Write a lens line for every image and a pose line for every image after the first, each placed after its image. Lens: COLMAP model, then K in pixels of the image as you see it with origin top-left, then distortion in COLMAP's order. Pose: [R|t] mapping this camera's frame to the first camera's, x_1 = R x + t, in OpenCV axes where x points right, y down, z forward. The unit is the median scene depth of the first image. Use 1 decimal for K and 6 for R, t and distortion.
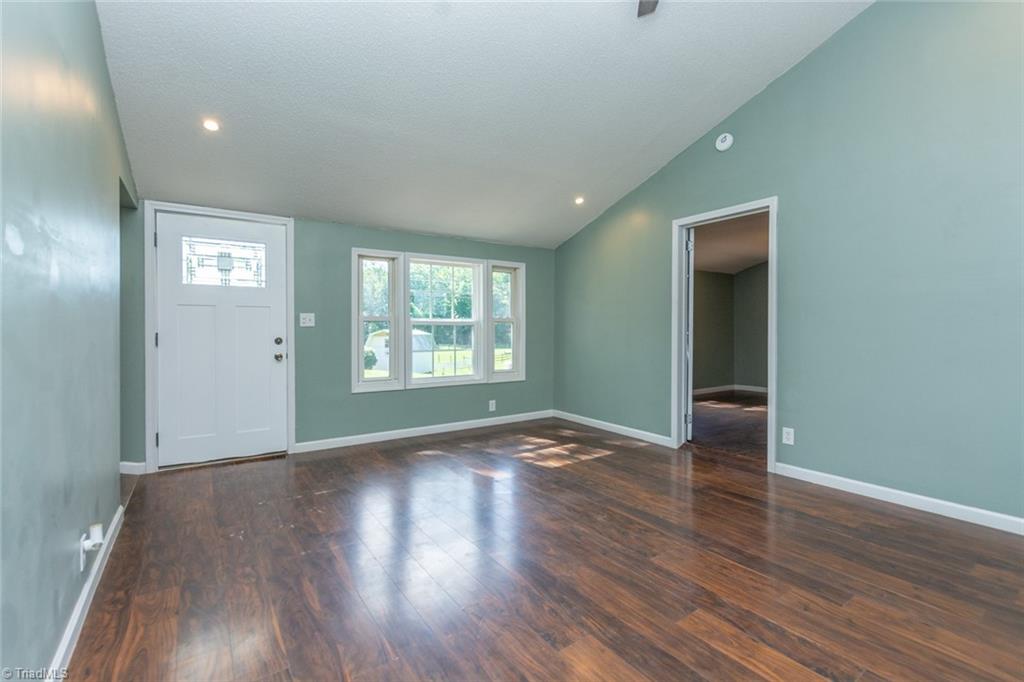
lens RADIAL K [[454.4, 0, 510.7], [0, 454.4, 333.2], [0, 0, 1]] dist [-0.000455, -0.000110]
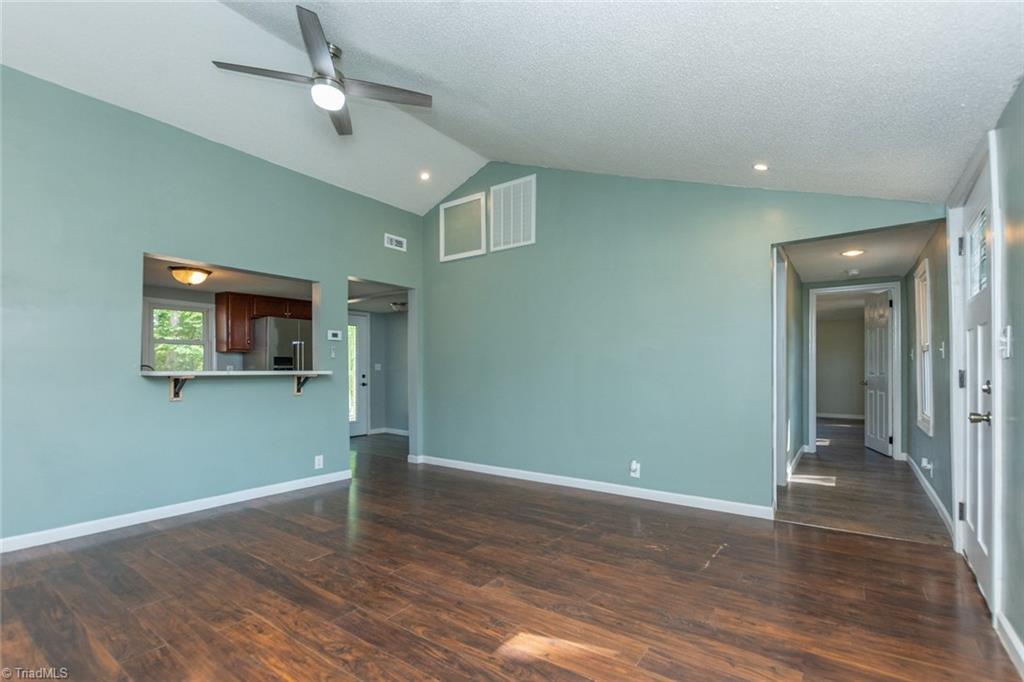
lens RADIAL K [[460.0, 0, 515.5], [0, 460.0, 369.9], [0, 0, 1]] dist [-0.000087, -0.000048]
pose [[-0.941691, -0.002123, -0.336472, 0.219311], [-0.003539, 0.999987, 0.003595, -0.000966], [0.336460, 0.004576, -0.941687, 1.948472]]
